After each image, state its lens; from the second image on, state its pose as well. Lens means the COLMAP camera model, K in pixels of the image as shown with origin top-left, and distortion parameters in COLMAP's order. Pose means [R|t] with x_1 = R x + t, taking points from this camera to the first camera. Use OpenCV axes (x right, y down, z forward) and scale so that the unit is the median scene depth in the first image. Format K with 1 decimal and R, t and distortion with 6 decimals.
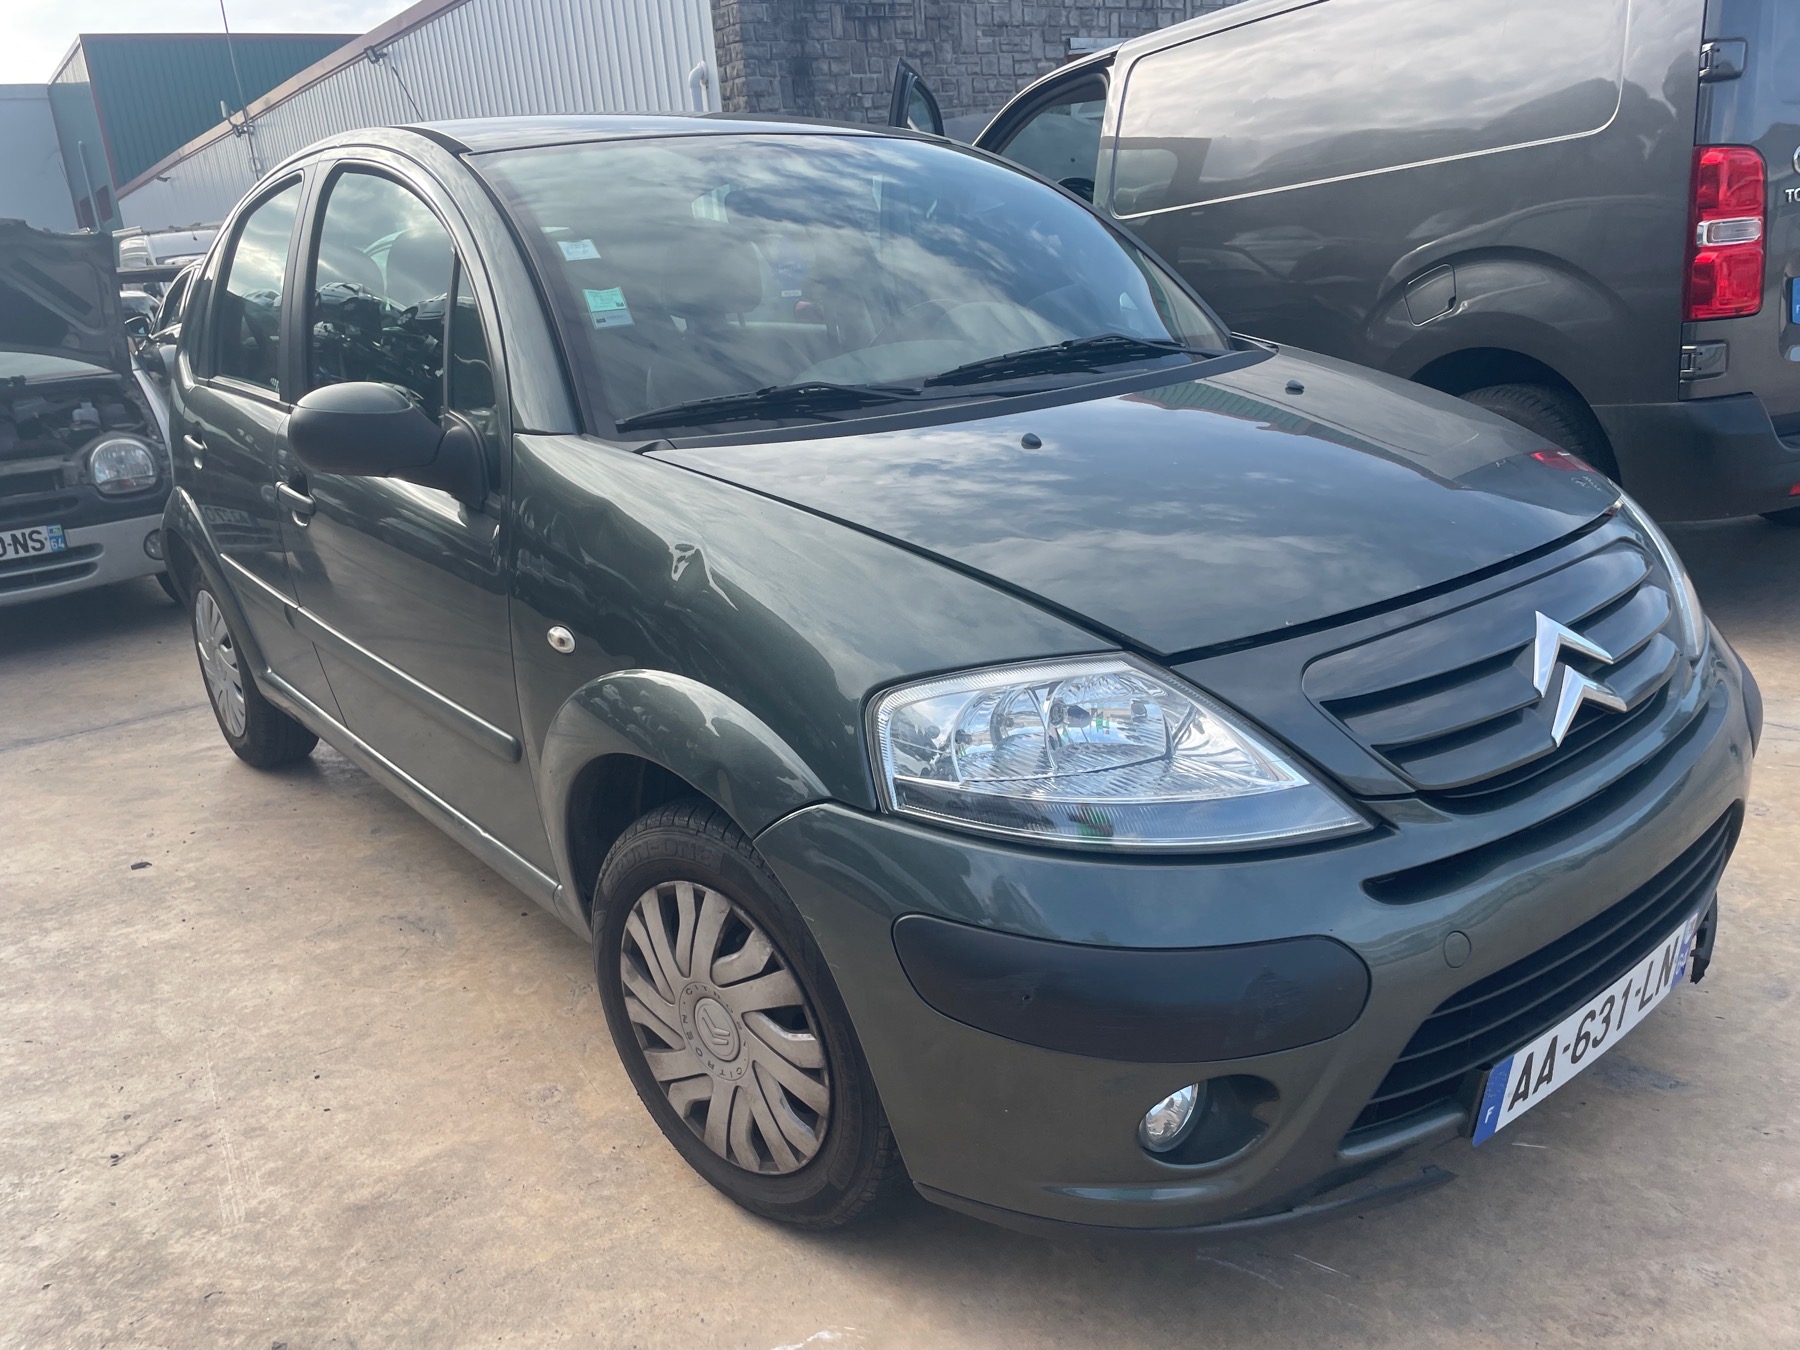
lens RADIAL K [[1392.4, 0, 900.0], [0, 1392.4, 675.0], [0, 0, 1]] dist [0.100730, -0.149812]
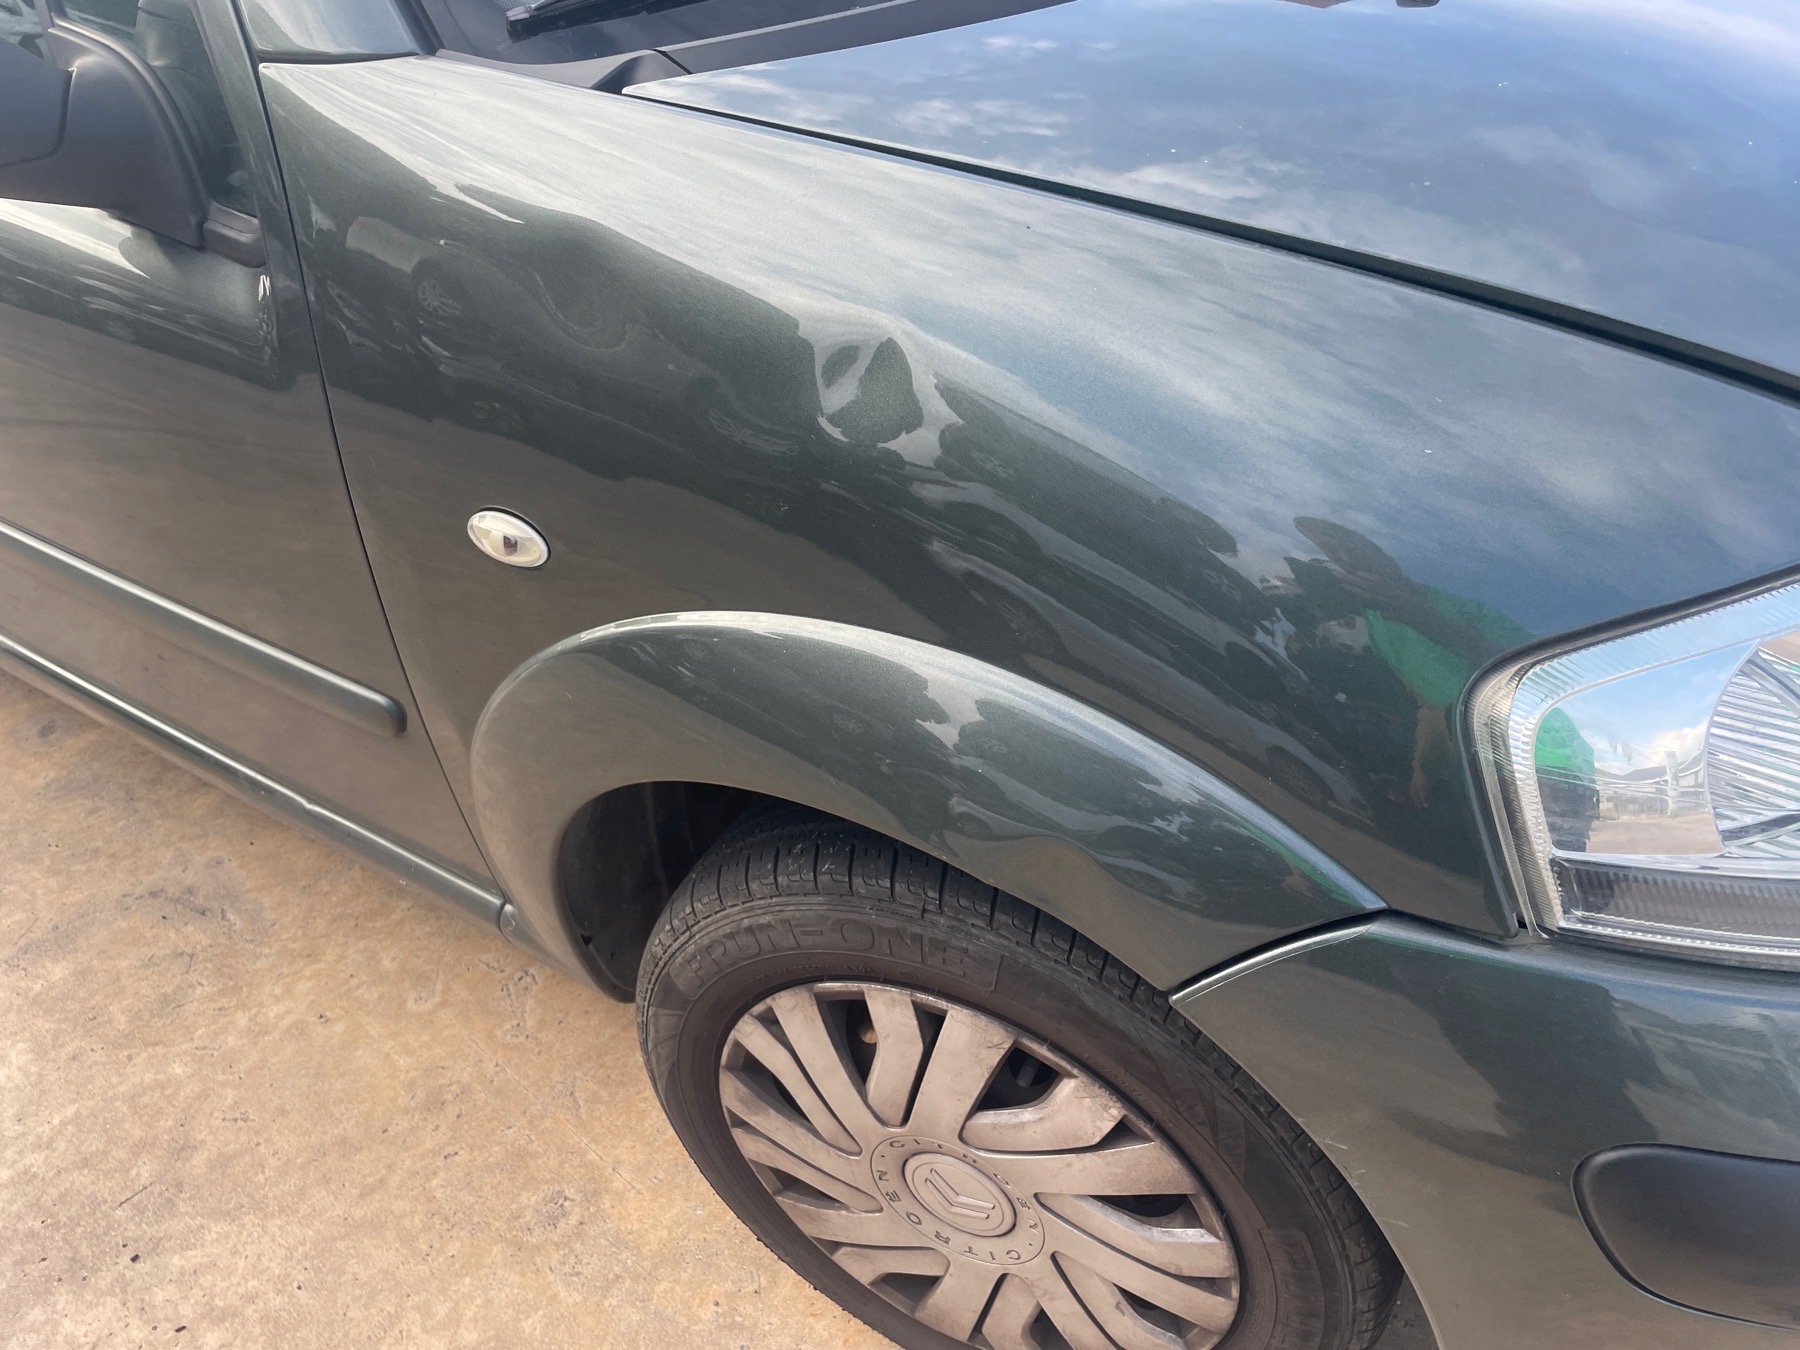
lens RADIAL K [[1381.2, 0, 900.0], [0, 1381.2, 675.0], [0, 0, 1]] dist [0.063832, -0.089774]
pose [[0.958051, -0.183399, 0.220232, -0.192293], [0.111432, 0.946350, 0.303323, -0.091521], [-0.264046, -0.266059, 0.927088, 0.446129]]
